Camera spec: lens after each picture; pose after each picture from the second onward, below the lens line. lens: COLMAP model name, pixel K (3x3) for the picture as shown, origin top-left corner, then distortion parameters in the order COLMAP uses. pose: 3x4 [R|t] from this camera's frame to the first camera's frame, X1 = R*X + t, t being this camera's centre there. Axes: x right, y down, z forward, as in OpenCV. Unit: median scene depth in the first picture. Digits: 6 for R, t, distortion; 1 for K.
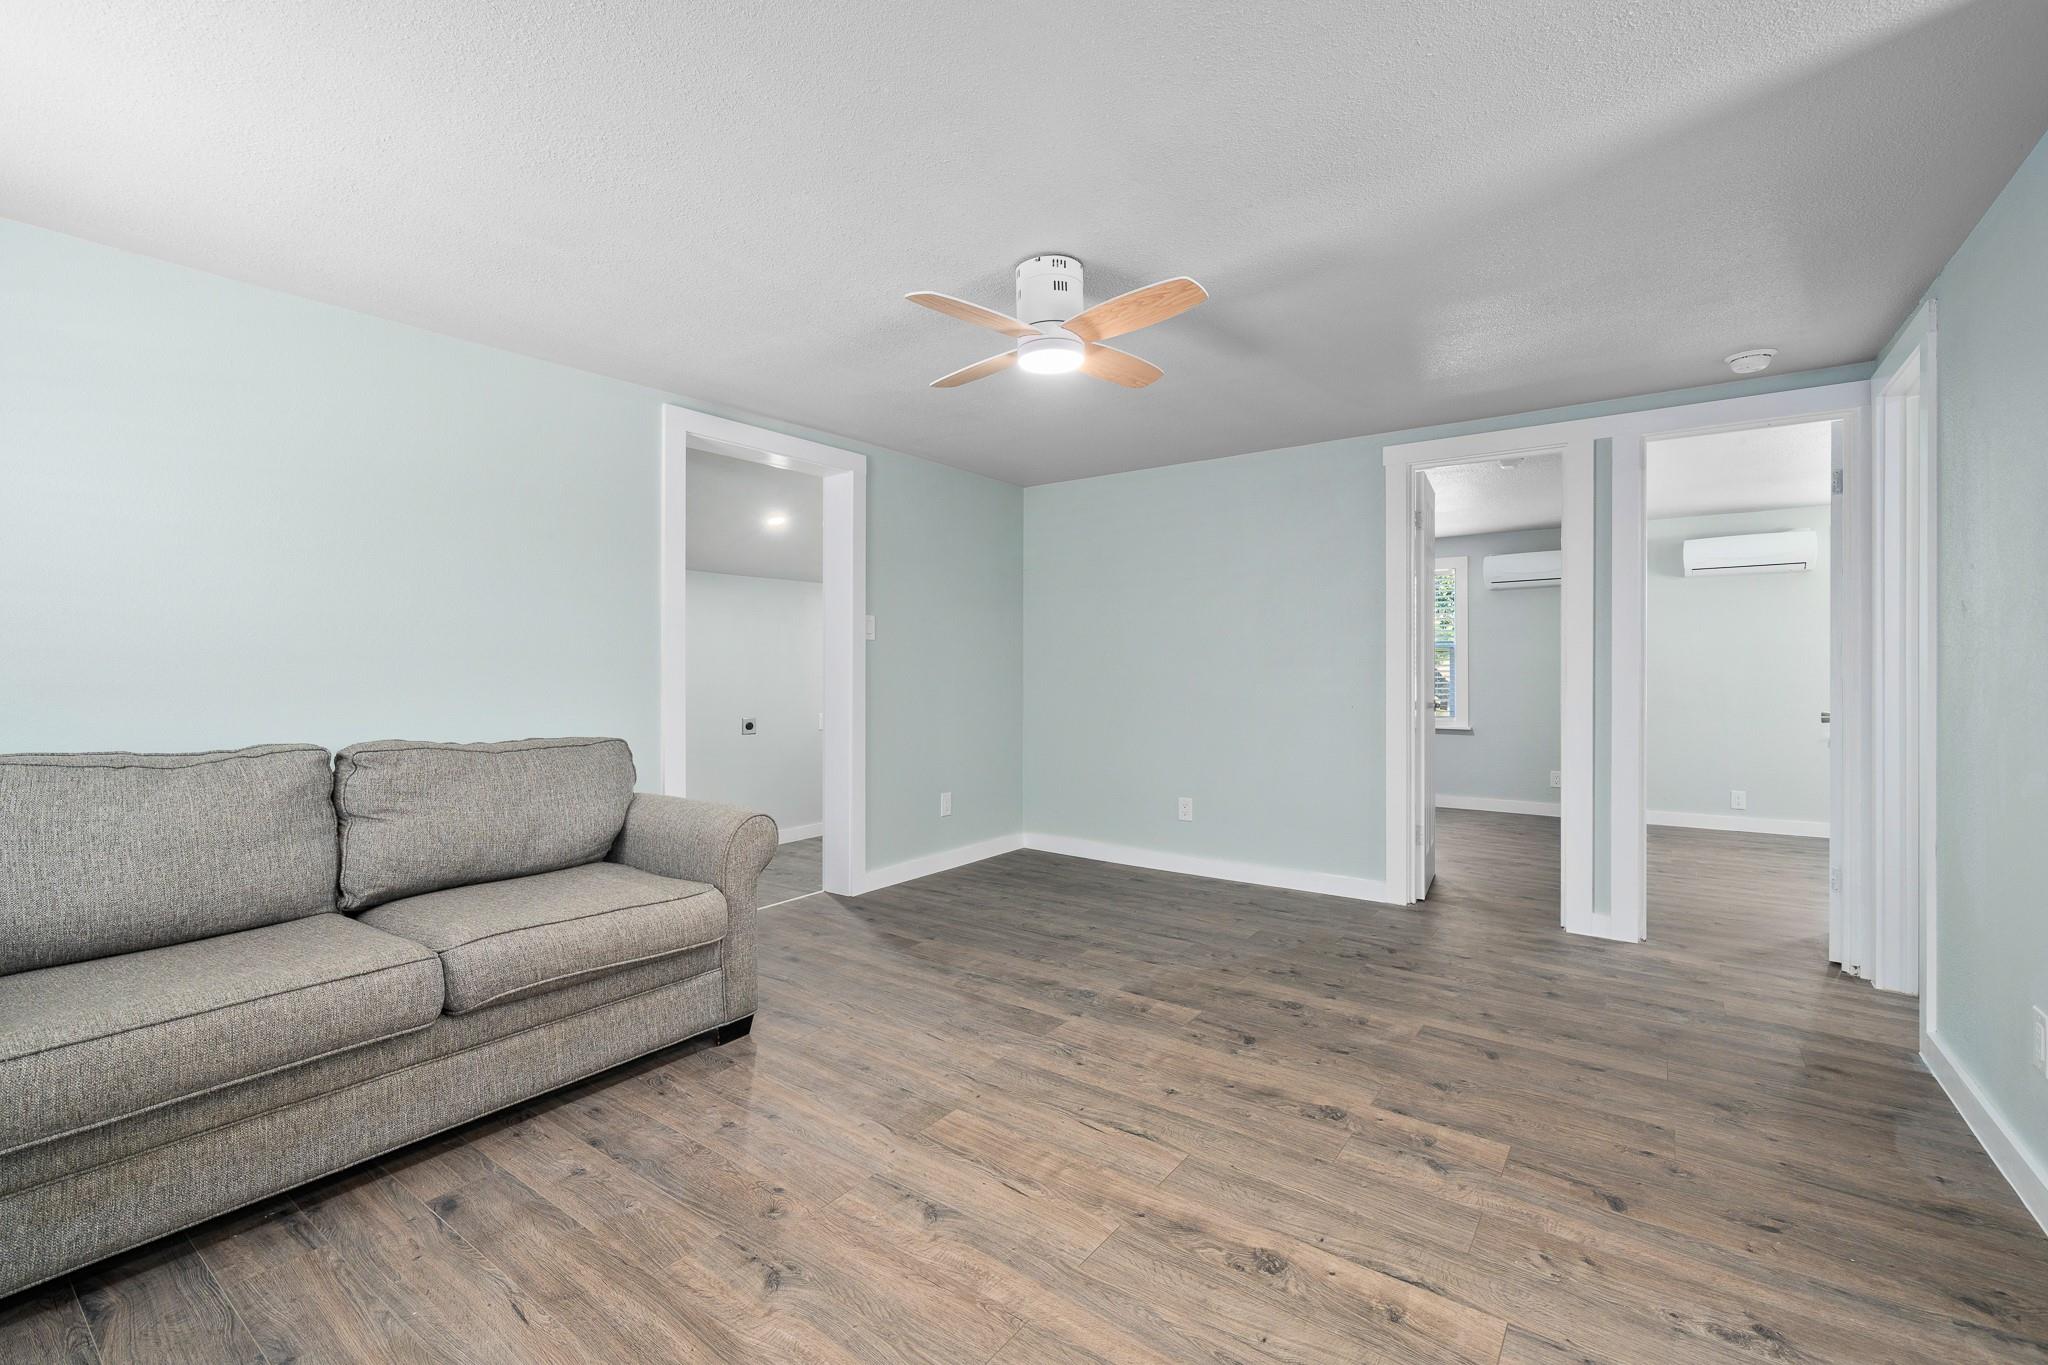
lens RADIAL K [[898.0, 0, 1032.2], [0, 898.0, 678.5], [0, 0, 1]] dist [-0.001391, 0.001445]
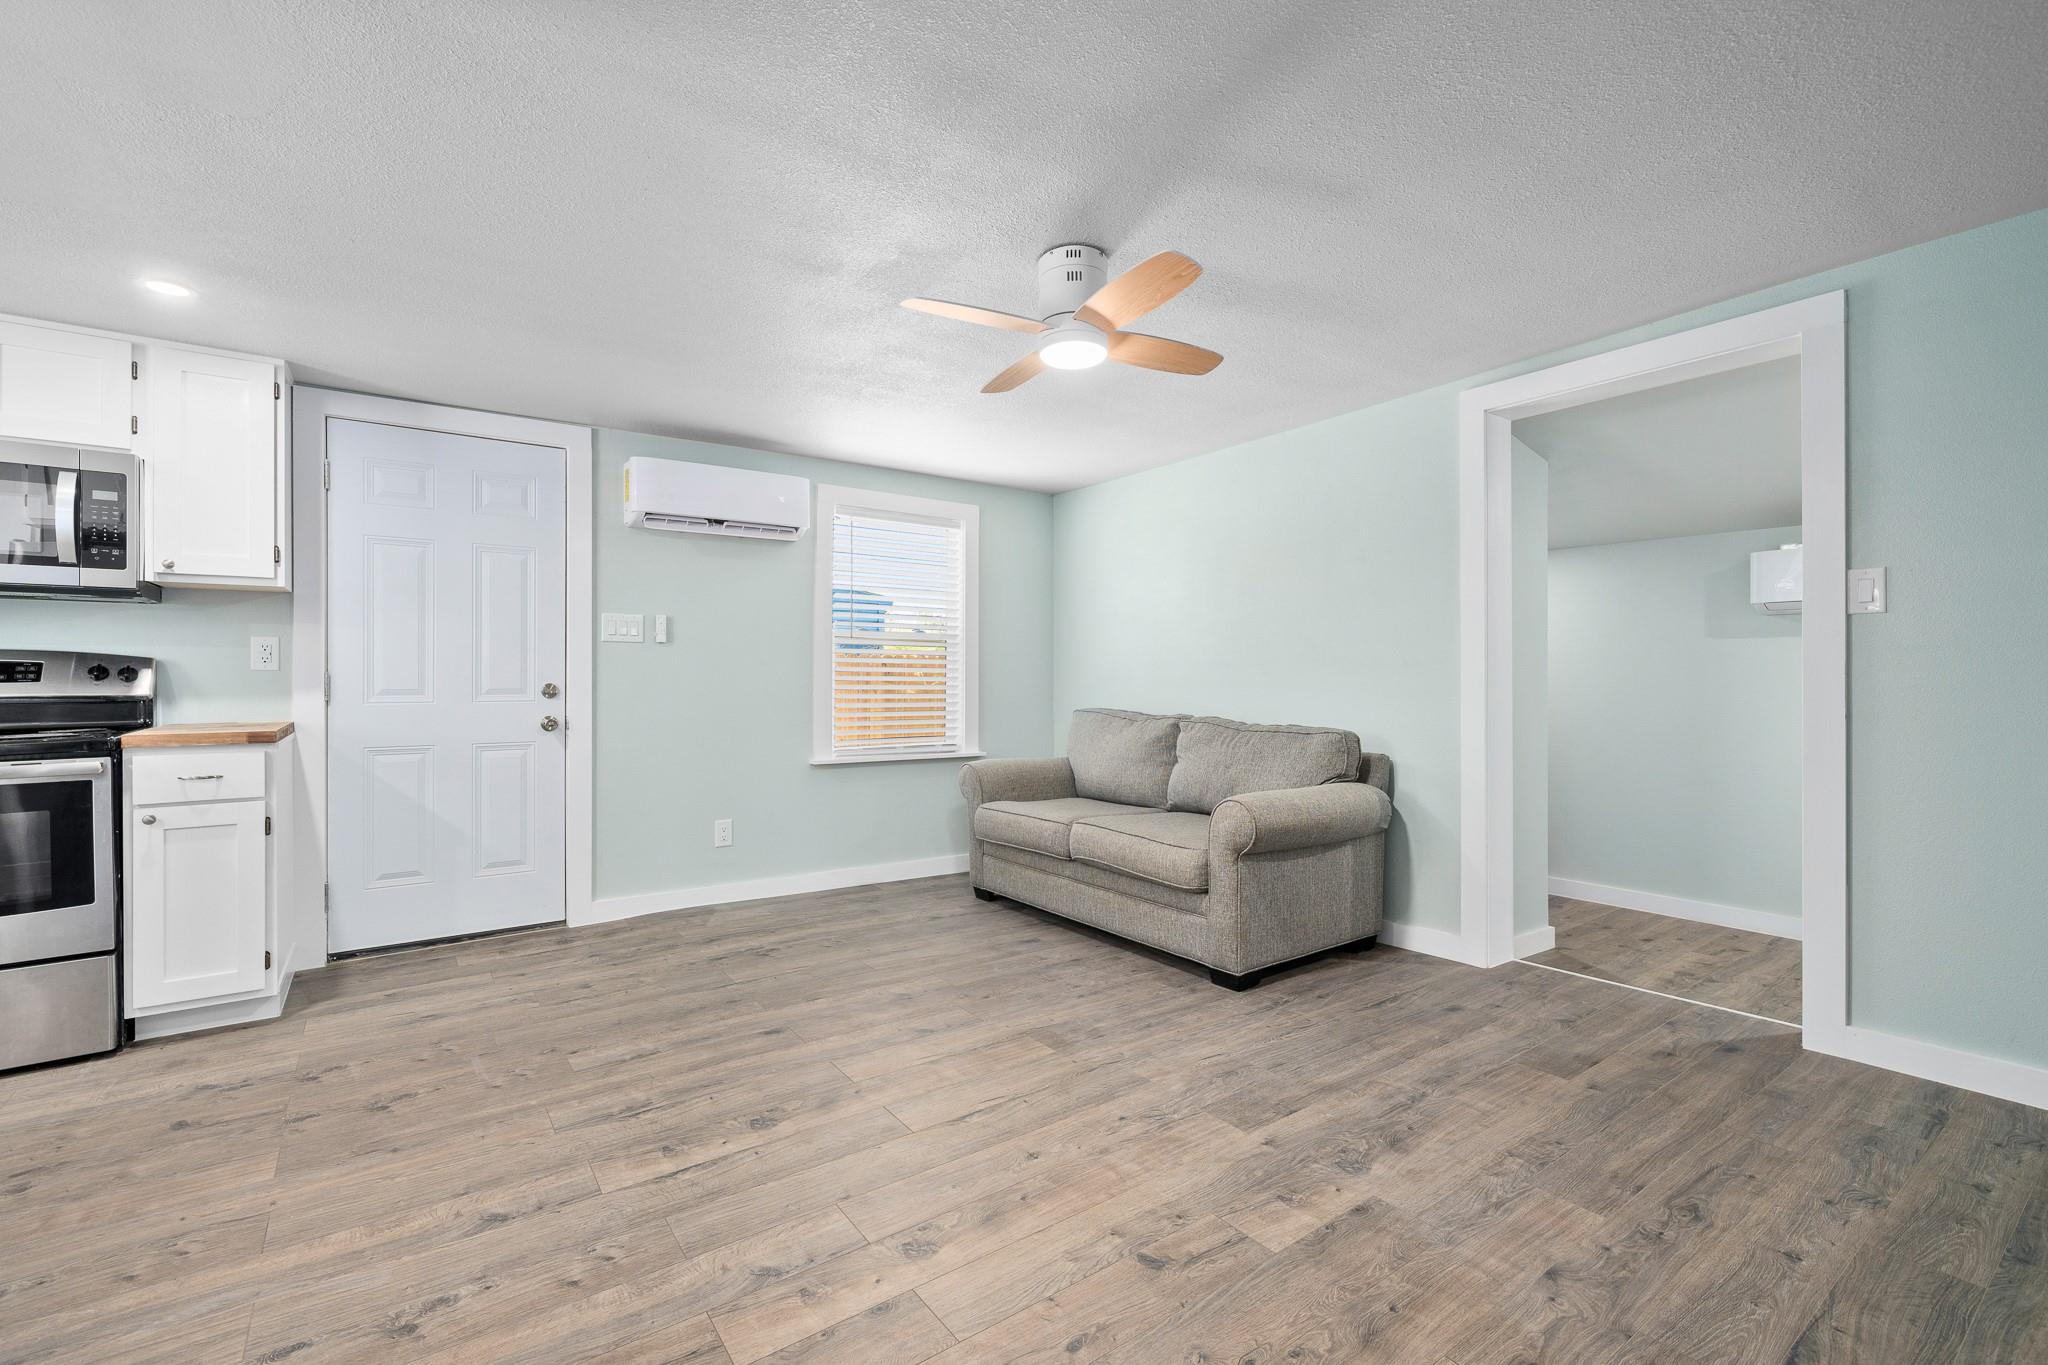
lens RADIAL K [[898.0, 0, 1006.6], [0, 898.0, 677.6], [0, 0, 1]] dist [-0.001391, 0.001445]
pose [[-0.336374, 0.003413, -0.941722, 0.990481], [-0.003805, 0.999980, 0.004984, -0.011761], [0.941721, 0.005260, -0.336354, 1.270440]]
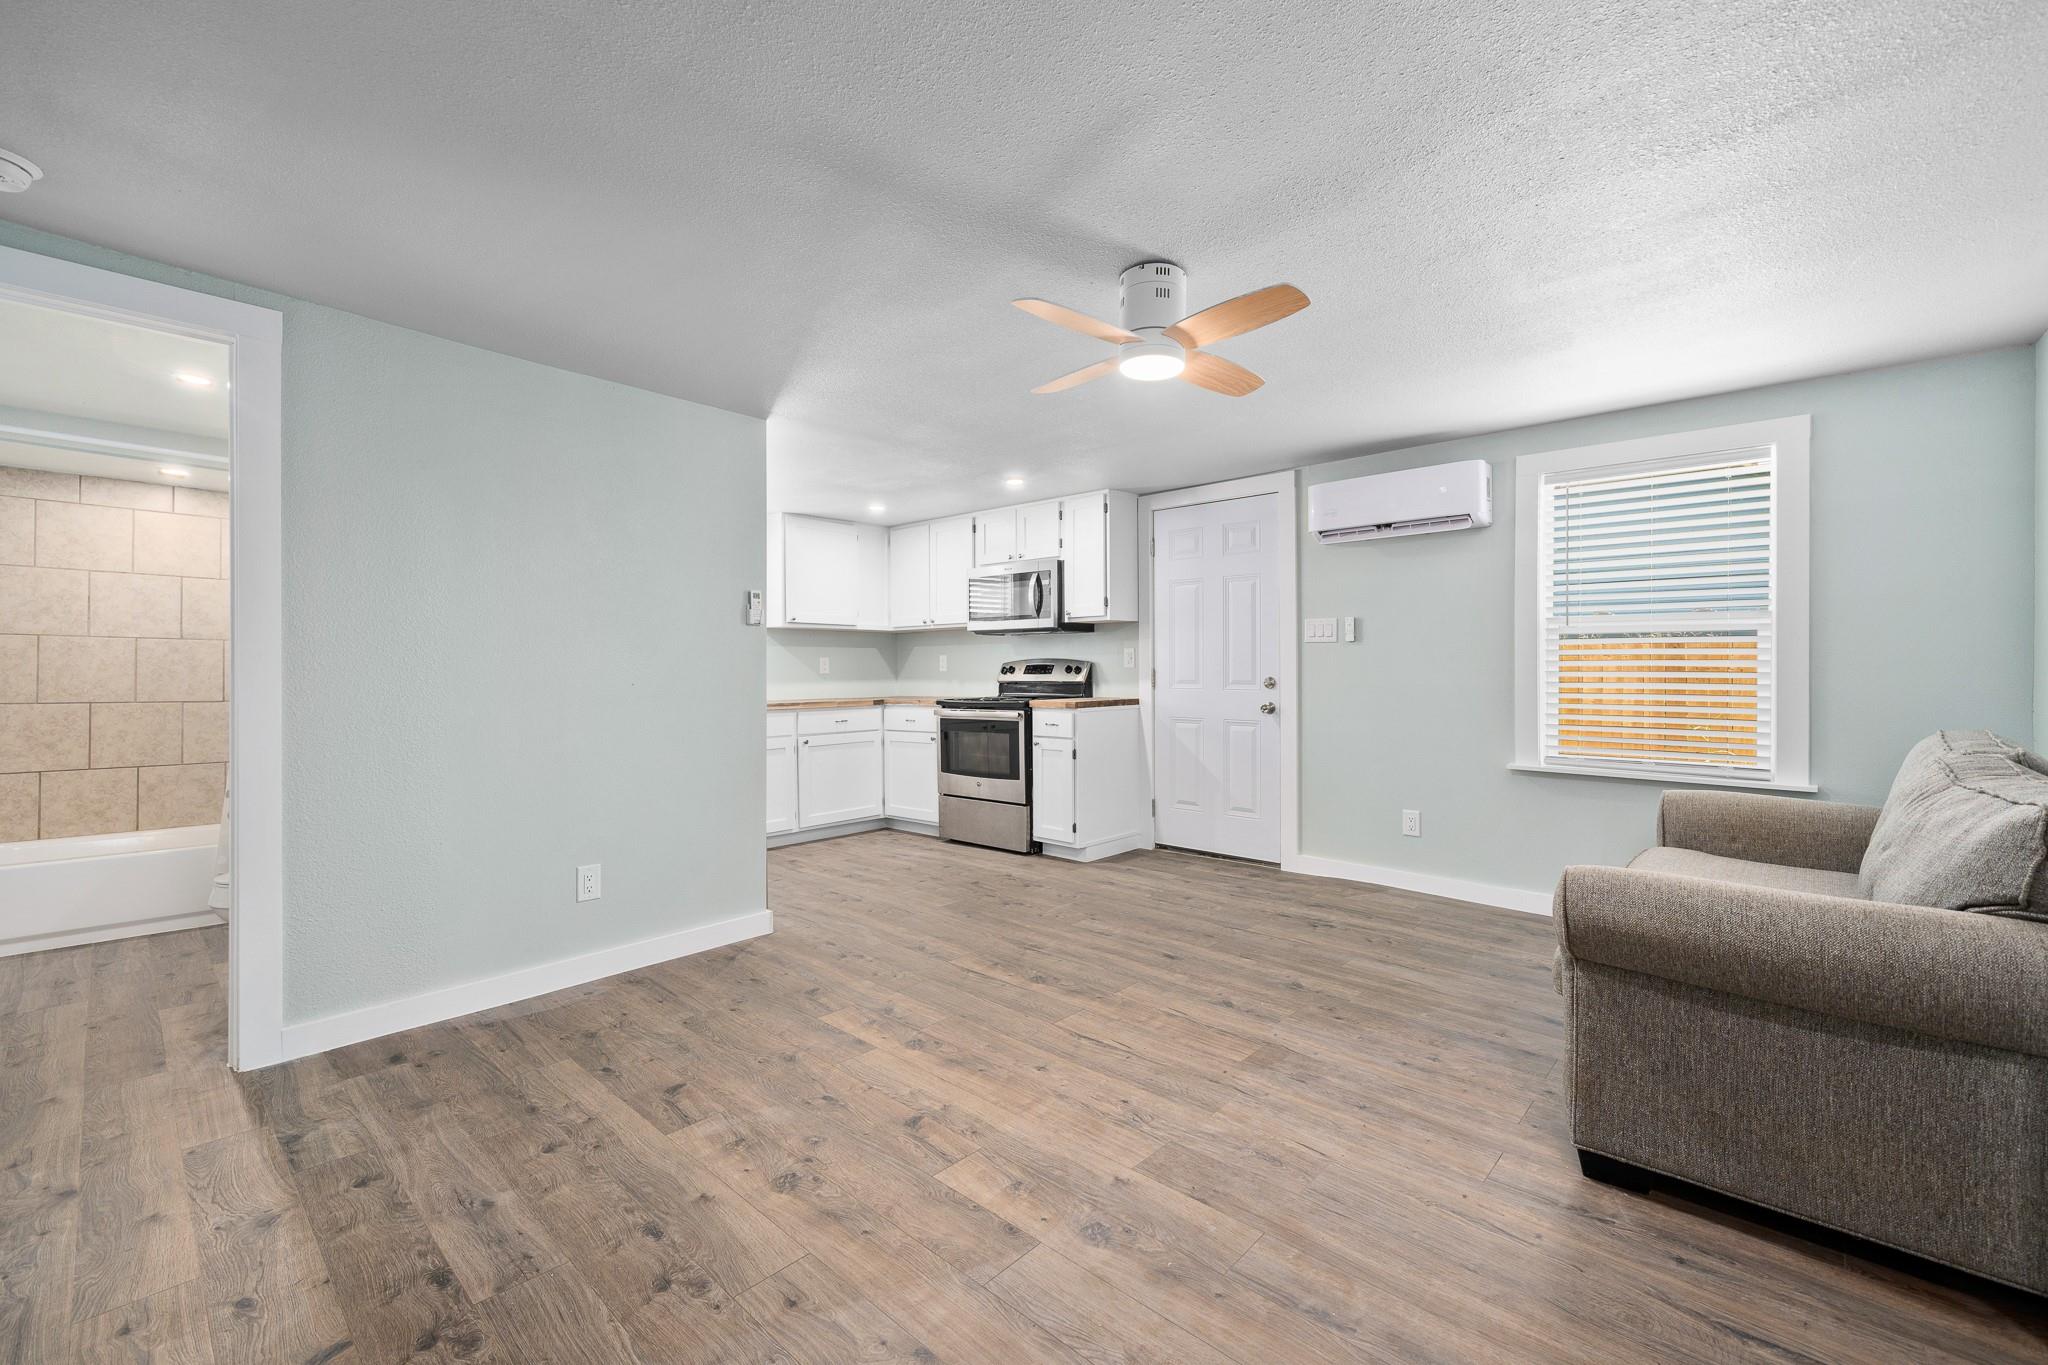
lens RADIAL K [[844.5, 0, 998.2], [0, 844.5, 668.0], [0, 0, 1]] dist [-0.000679, 0.000553]
pose [[-0.988543, 0.003906, 0.150892, 0.052357], [0.004369, 0.999987, 0.002736, -0.018639], [-0.150879, 0.003364, -0.988546, 2.001296]]
